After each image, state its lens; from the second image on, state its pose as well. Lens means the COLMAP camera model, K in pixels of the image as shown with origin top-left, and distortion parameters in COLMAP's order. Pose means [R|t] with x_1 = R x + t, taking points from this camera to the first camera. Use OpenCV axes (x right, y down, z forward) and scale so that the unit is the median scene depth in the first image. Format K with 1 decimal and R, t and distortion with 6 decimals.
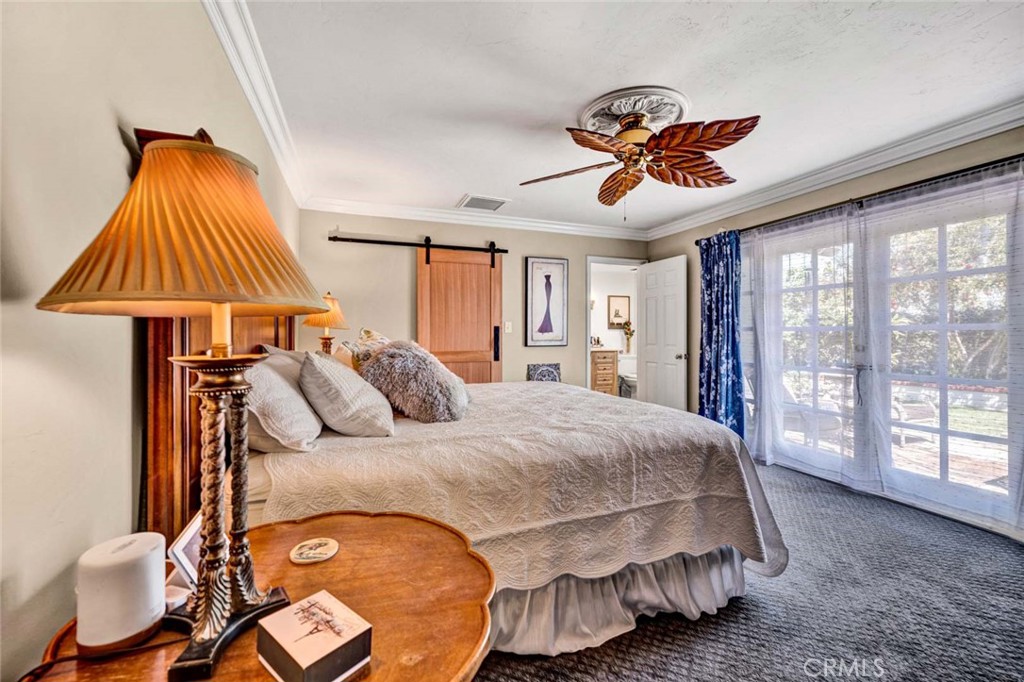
lens RADIAL K [[413.7, 0, 508.8], [0, 413.7, 335.6], [0, 0, 1]] dist [-0.000189, 0.000020]
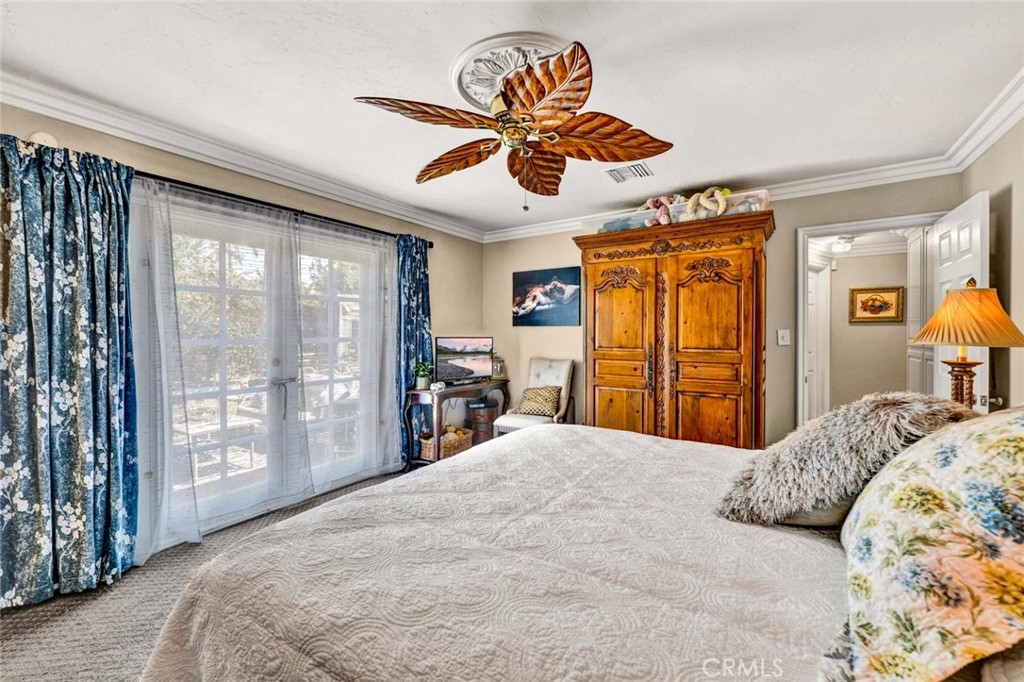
lens RADIAL K [[413.7, 0, 508.8], [0, 413.7, 335.6], [0, 0, 1]] dist [-0.000189, 0.000020]
pose [[-0.582384, -0.010152, 0.812851, -0.258027], [-0.003694, 0.999945, 0.009842, -0.043687], [-0.812906, 0.002729, -0.582389, 1.165574]]
